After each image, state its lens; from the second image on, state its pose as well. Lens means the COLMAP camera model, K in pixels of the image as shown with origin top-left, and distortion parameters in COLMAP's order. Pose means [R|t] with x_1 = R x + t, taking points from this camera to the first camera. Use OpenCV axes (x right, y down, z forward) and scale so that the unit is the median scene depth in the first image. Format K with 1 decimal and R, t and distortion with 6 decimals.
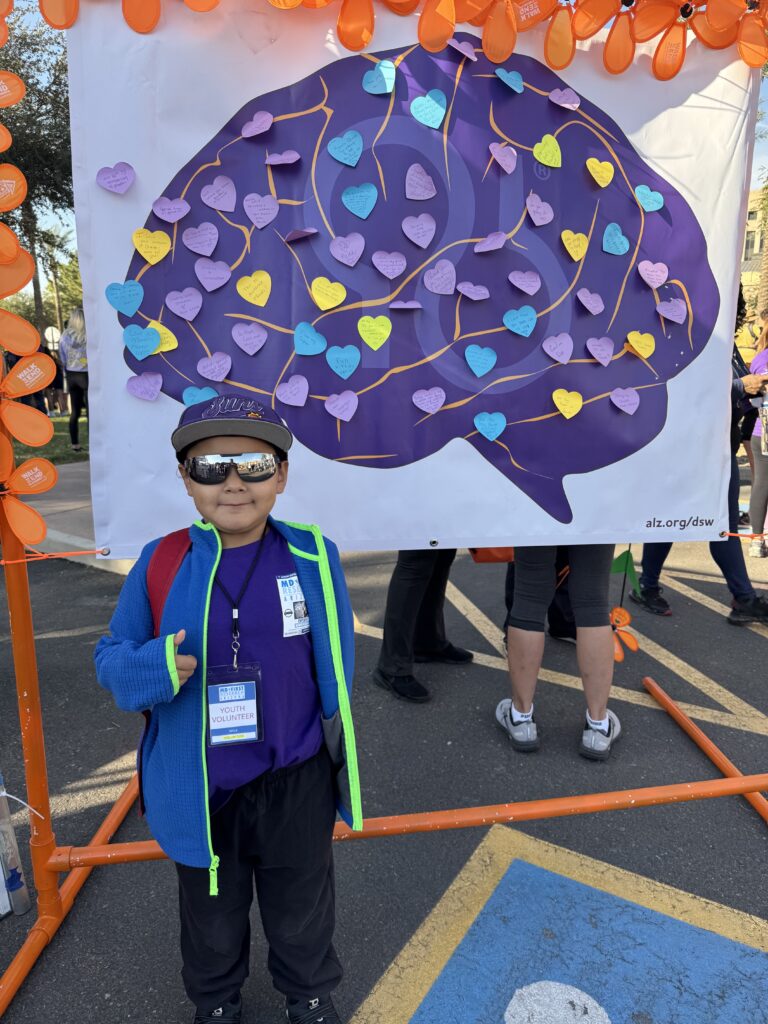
lens RADIAL K [[718.6, 0, 386.4], [0, 718.6, 511.3], [0, 0, 1]] dist [0.022887, -0.025495]
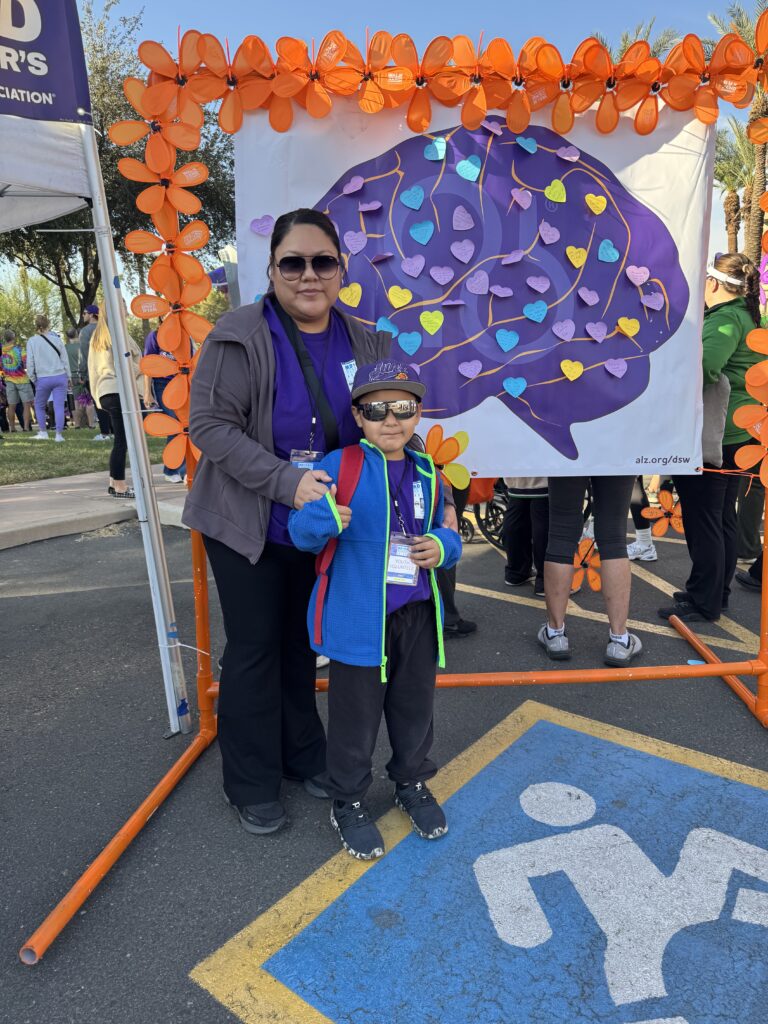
lens RADIAL K [[718.6, 0, 382.2], [0, 718.6, 512.2], [0, 0, 1]] dist [0.022887, -0.025495]
pose [[0.992768, 0.004607, -0.119960, 0.057599], [-0.005751, 0.999941, -0.009195, 0.141490], [0.119910, 0.009819, 0.992736, -0.428177]]
